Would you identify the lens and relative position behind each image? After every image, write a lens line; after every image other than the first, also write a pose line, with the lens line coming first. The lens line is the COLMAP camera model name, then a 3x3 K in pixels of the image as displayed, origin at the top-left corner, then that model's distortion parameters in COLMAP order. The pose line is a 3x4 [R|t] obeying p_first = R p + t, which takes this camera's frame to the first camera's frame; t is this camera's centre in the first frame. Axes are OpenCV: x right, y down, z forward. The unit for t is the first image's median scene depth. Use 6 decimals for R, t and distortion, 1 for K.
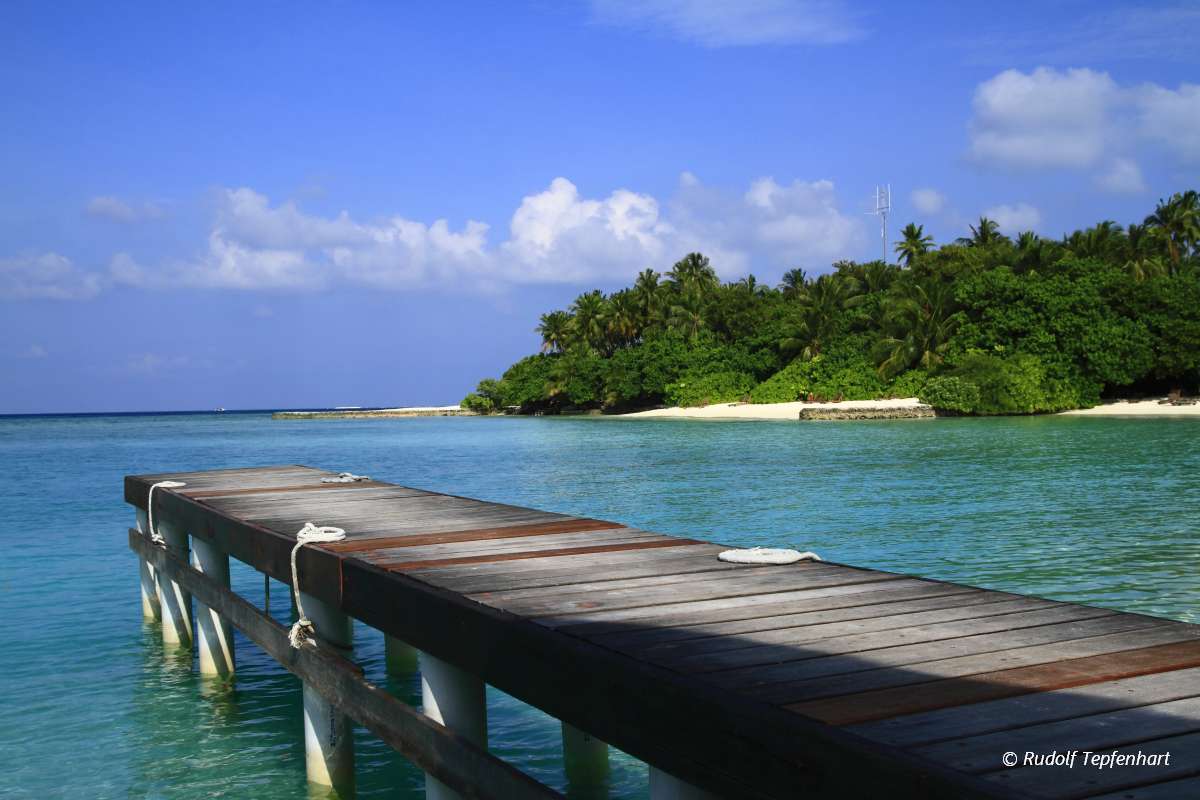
lens RADIAL K [[1335.2, 0, 600.0], [0, 1335.2, 400.0], [0, 0, 1]] dist [0.019992, 0.043859]
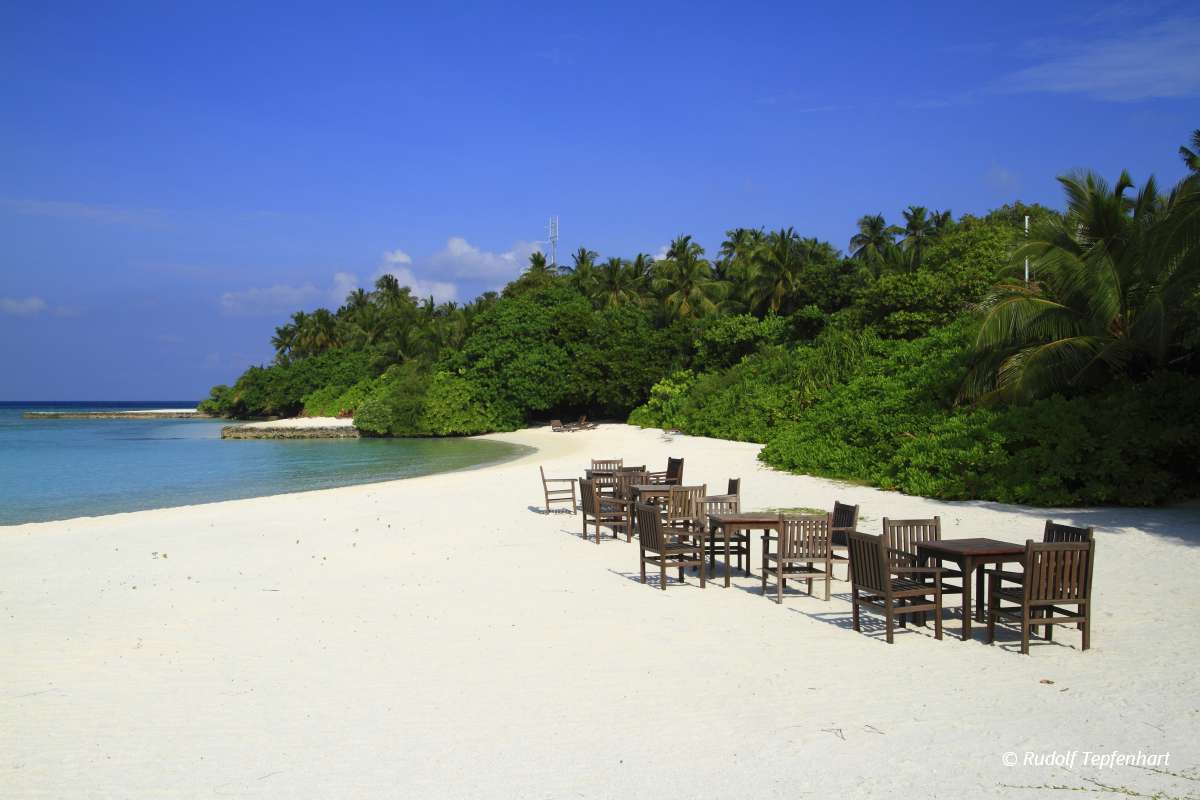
lens RADIAL K [[1143.5, 0, 602.4], [0, 1143.5, 417.6], [0, 0, 1]] dist [-0.104542, 0.227538]
pose [[0.999442, 0.018995, 0.027470, 0.343268], [-0.019443, 0.999681, 0.016144, -0.017020], [-0.027154, -0.016669, 0.999492, 0.087130]]
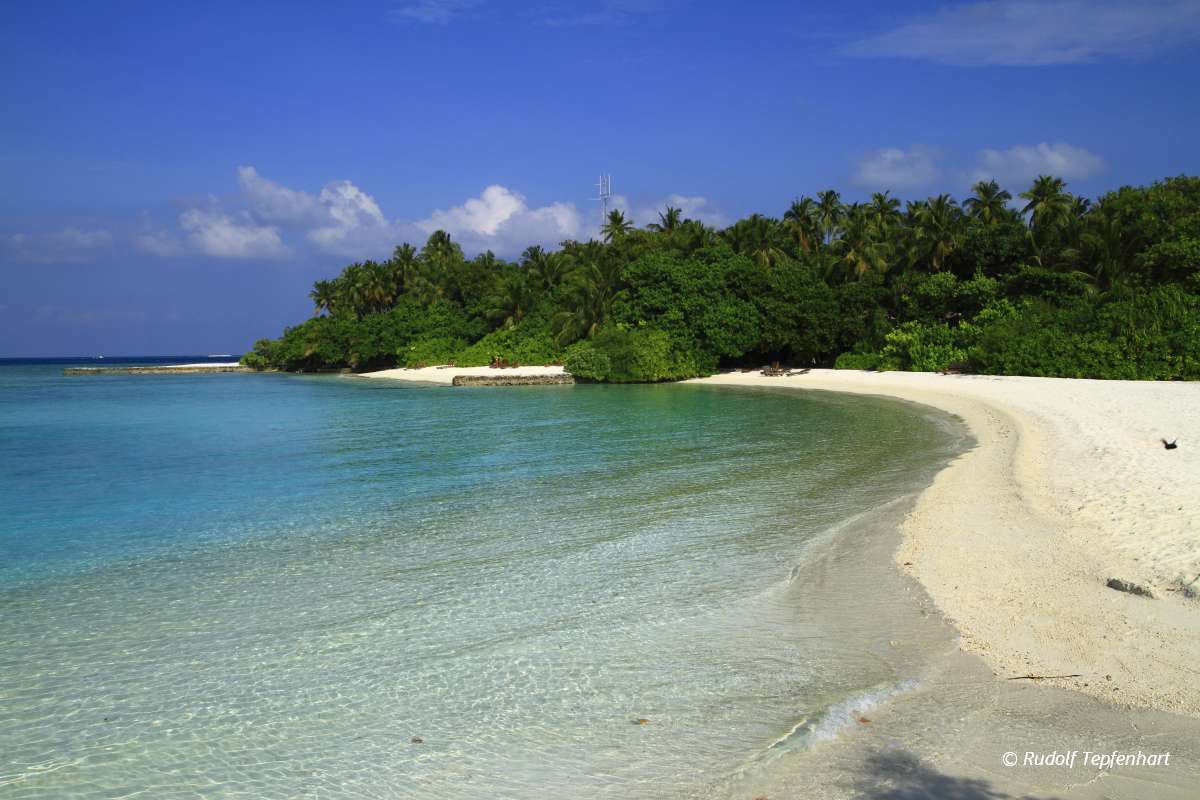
lens RADIAL K [[1143.5, 0, 602.4], [0, 1143.5, 417.6], [0, 0, 1]] dist [-0.104542, 0.227538]
pose [[0.991163, 0.001320, 0.132643, 0.119382], [-0.009055, 0.998291, 0.057729, -0.012439], [-0.132340, -0.058419, 0.989481, 0.023262]]
